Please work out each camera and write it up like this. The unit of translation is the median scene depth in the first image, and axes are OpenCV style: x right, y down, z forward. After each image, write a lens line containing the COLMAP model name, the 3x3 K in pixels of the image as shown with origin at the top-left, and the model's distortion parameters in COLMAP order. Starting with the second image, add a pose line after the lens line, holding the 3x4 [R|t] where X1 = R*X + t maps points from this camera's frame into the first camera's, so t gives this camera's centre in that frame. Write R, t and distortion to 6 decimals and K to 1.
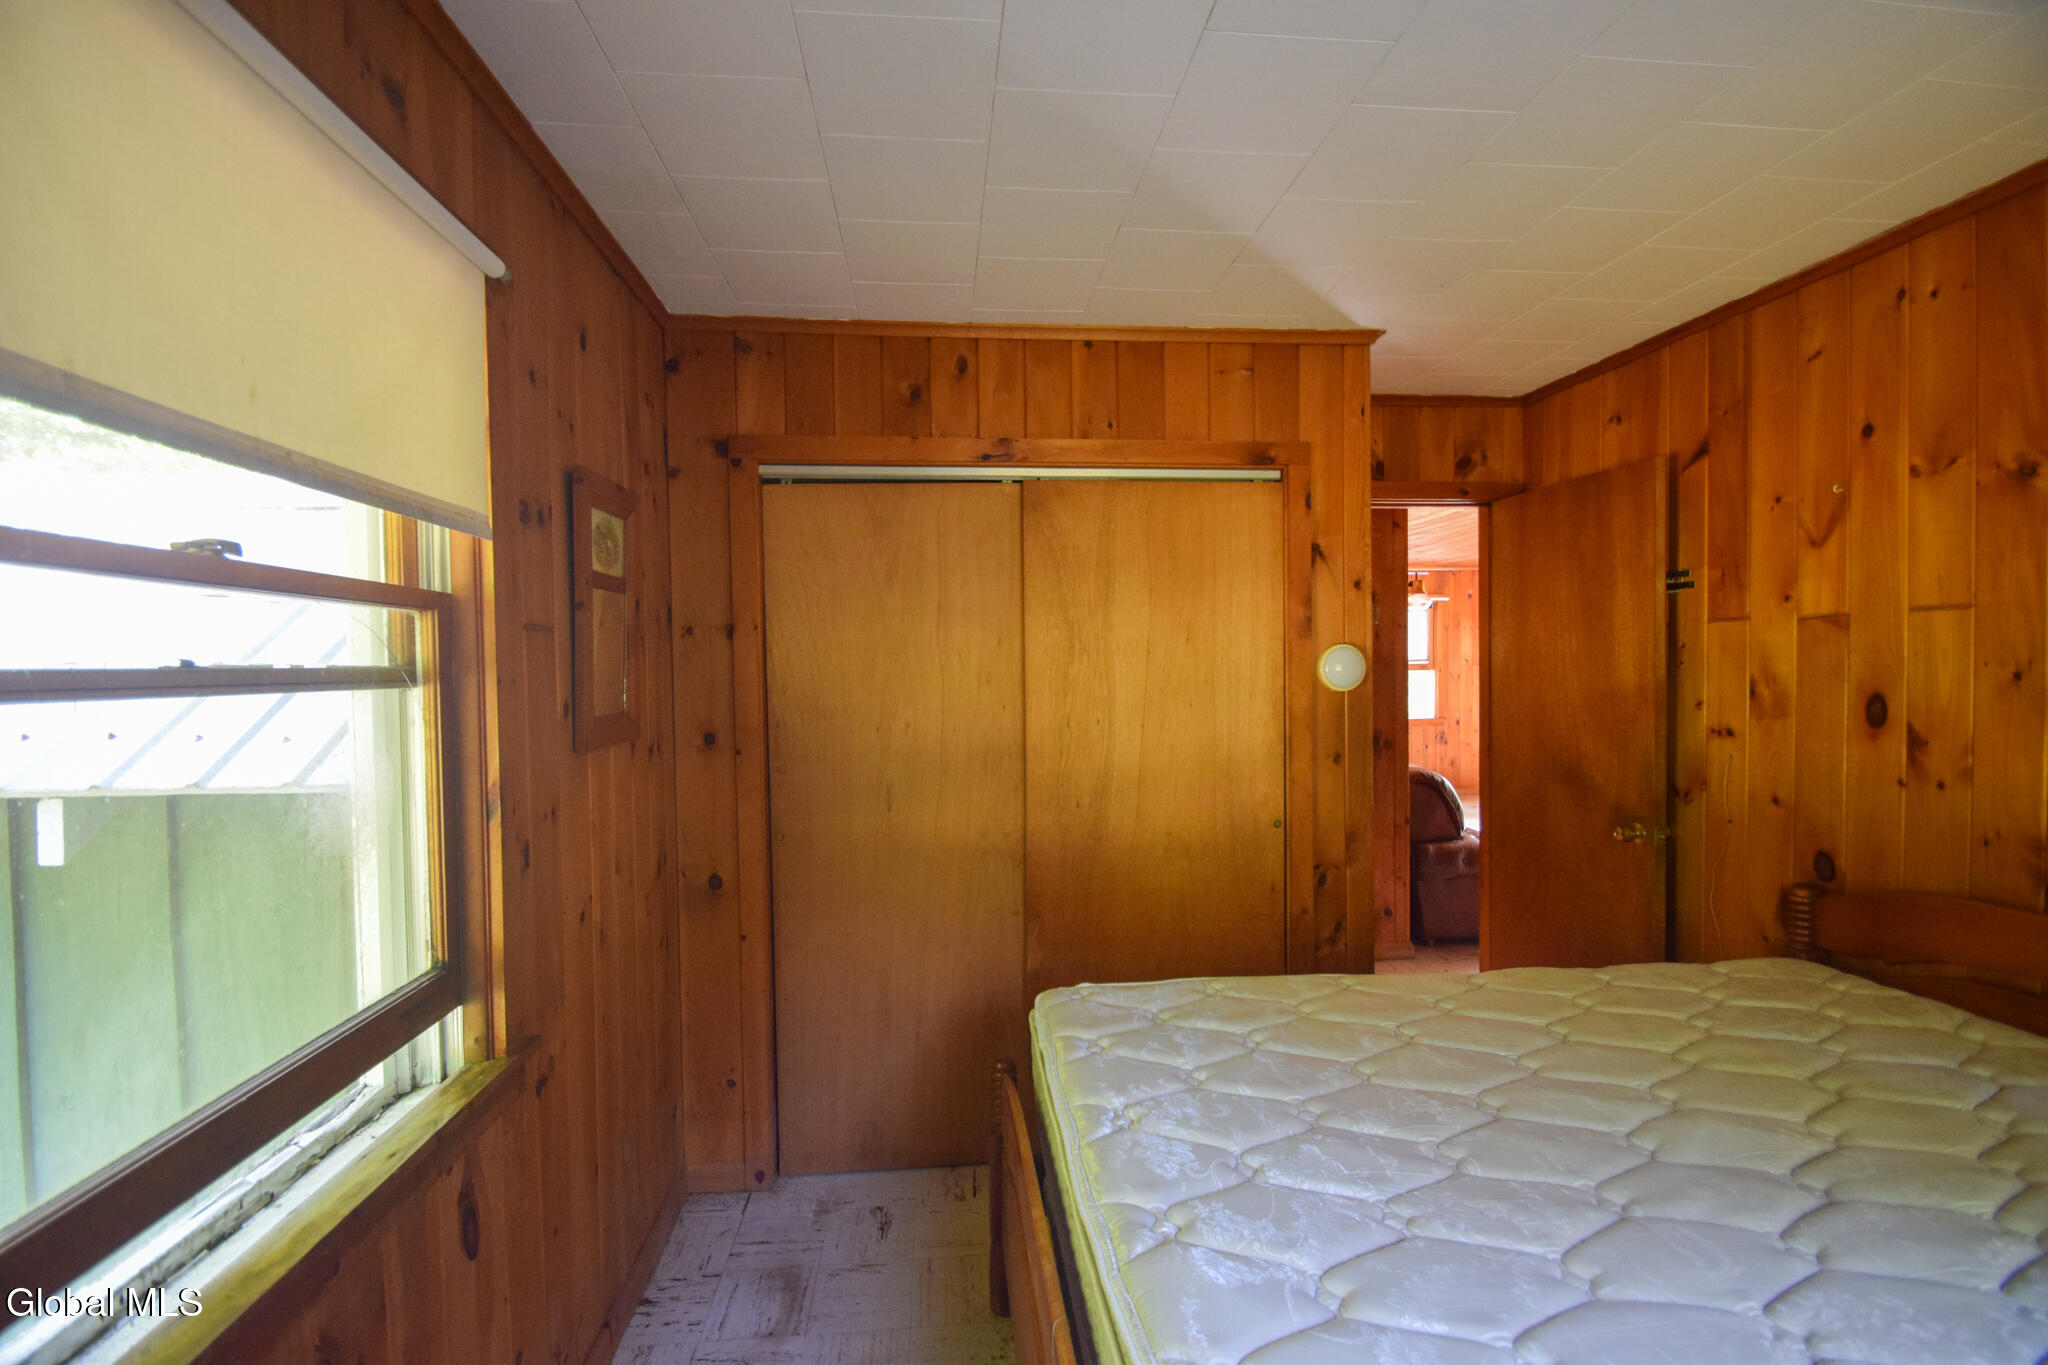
lens RADIAL K [[890.0, 0, 1006.6], [0, 890.0, 689.4], [0, 0, 1]] dist [0.006048, -0.012580]
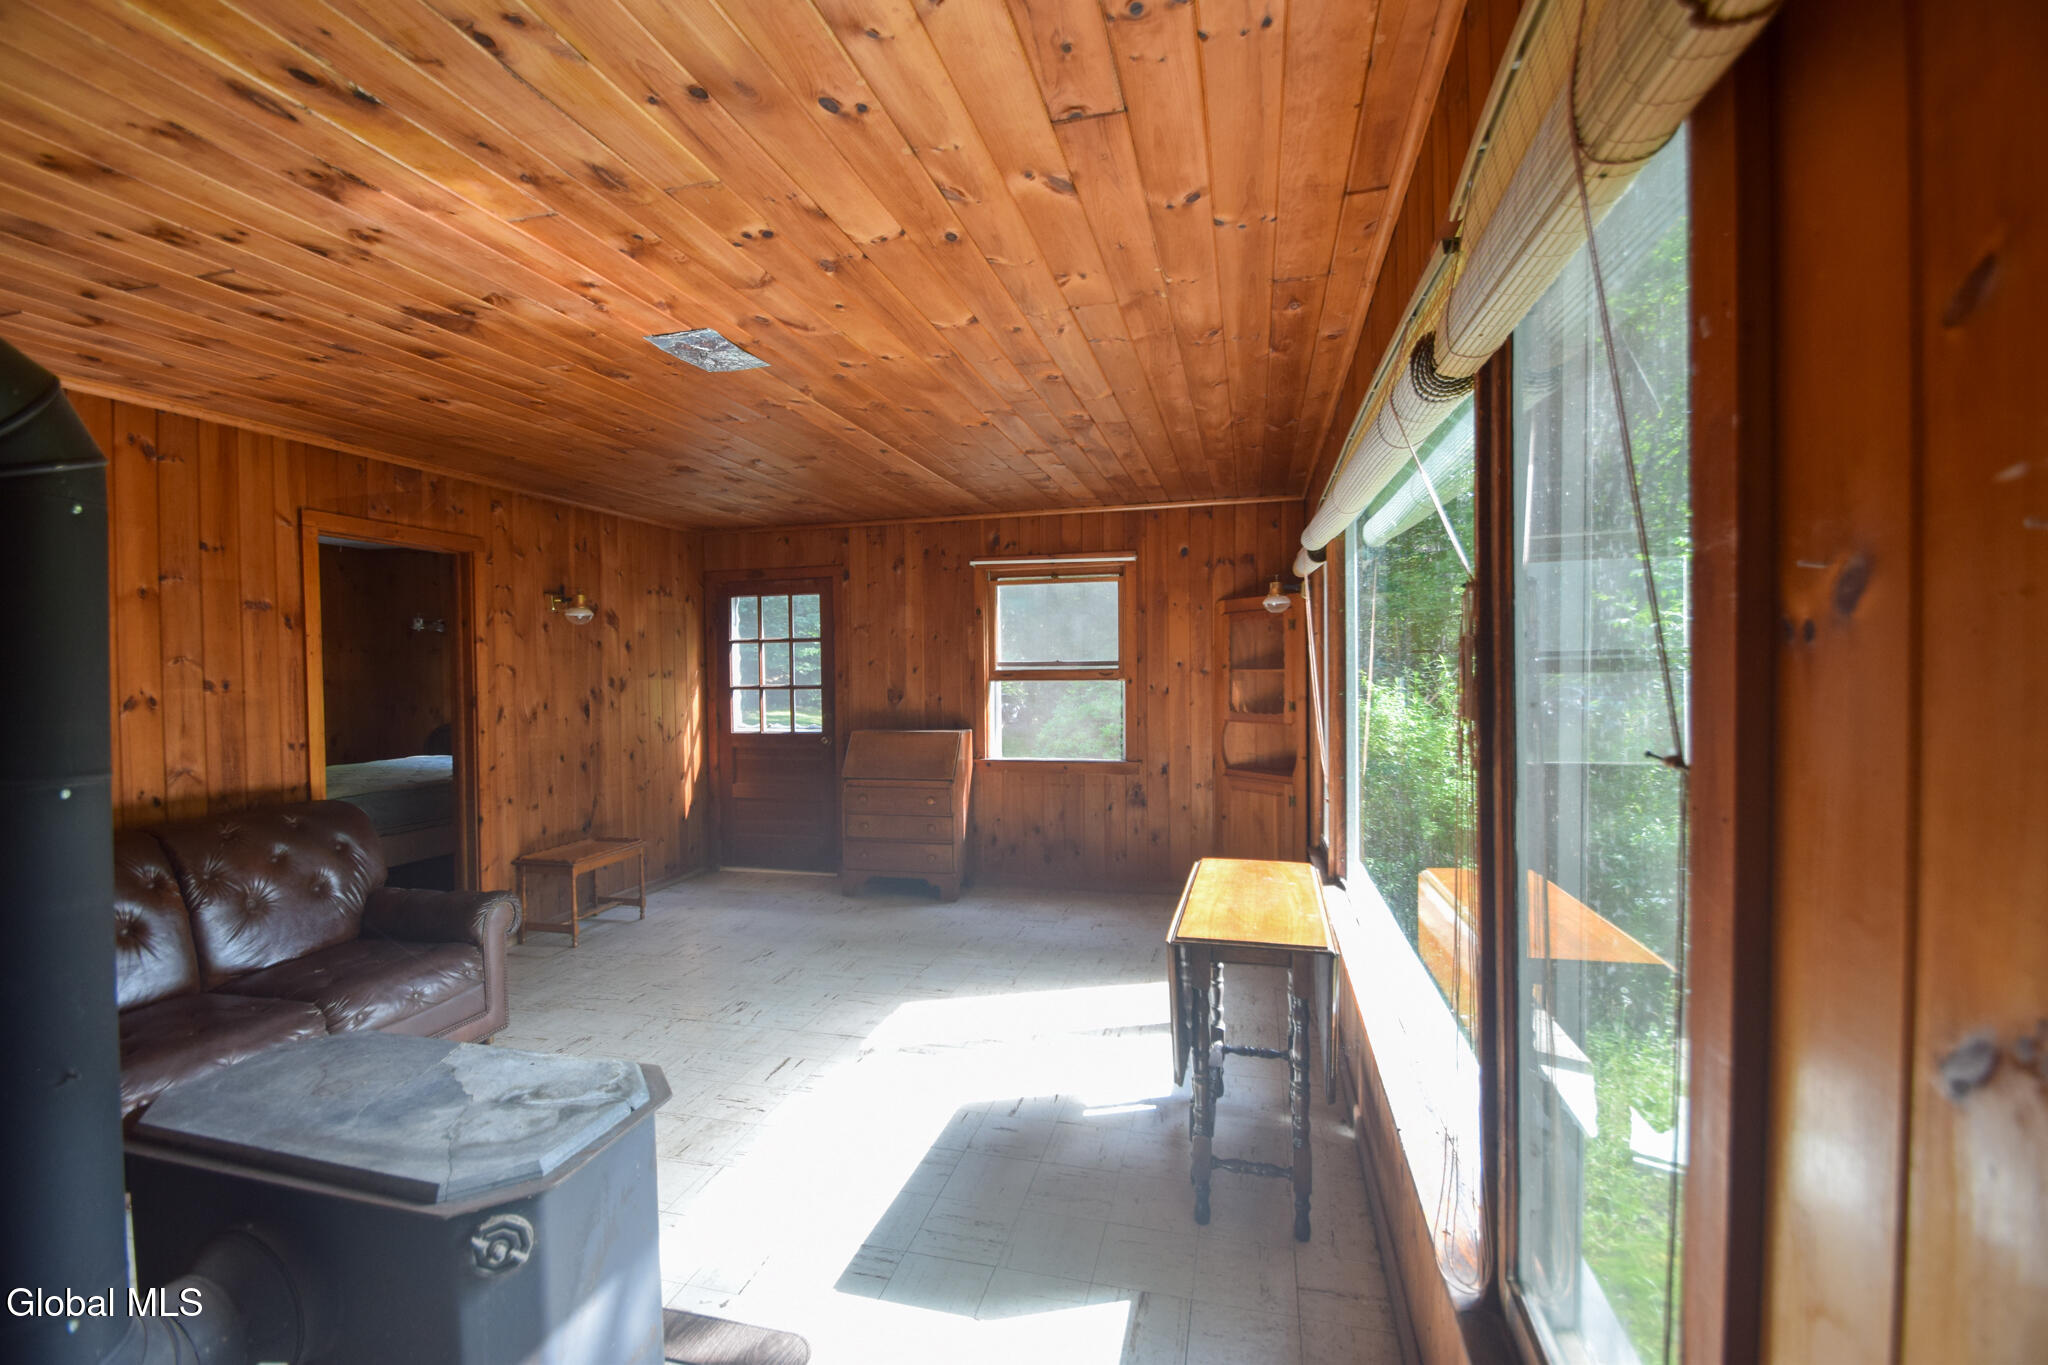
lens RADIAL K [[890.0, 0, 1006.6], [0, 890.0, 689.4], [0, 0, 1]] dist [0.006048, -0.012580]
pose [[0.938105, 0.008210, -0.346254, 0.612594], [-0.005486, 0.999946, 0.008845, -0.020271], [0.346307, -0.006398, 0.938099, 0.417097]]
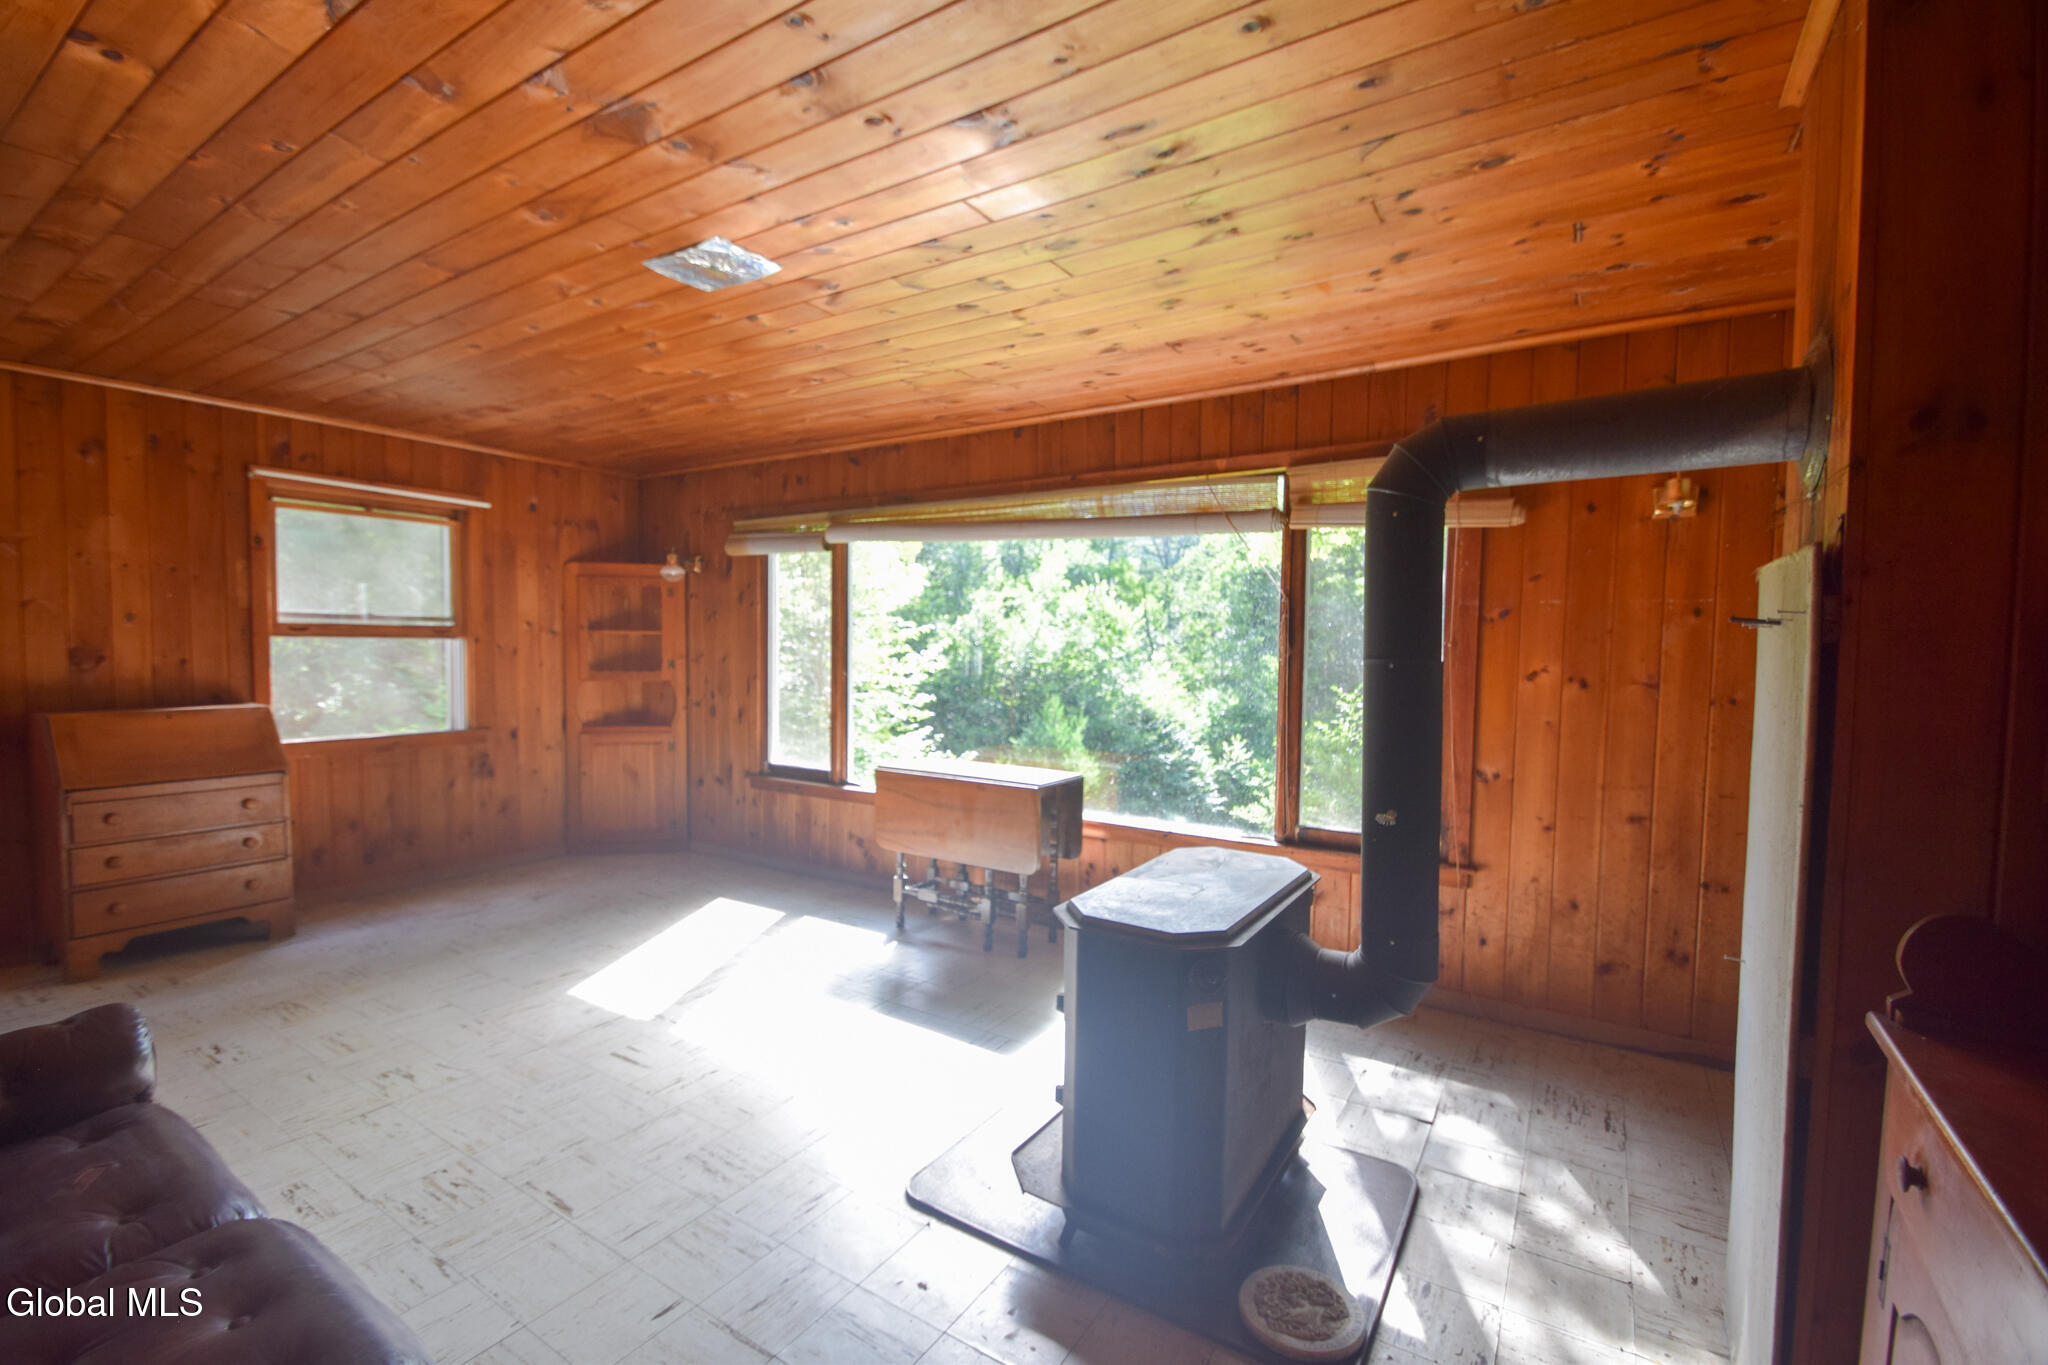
lens RADIAL K [[890.0, 0, 1006.6], [0, 890.0, 689.4], [0, 0, 1]] dist [0.006048, -0.012580]
pose [[0.617094, -0.021470, 0.786596, 0.261682], [-0.001845, 0.999585, 0.028731, -0.007335], [-0.786887, -0.019181, 0.616799, 0.419190]]
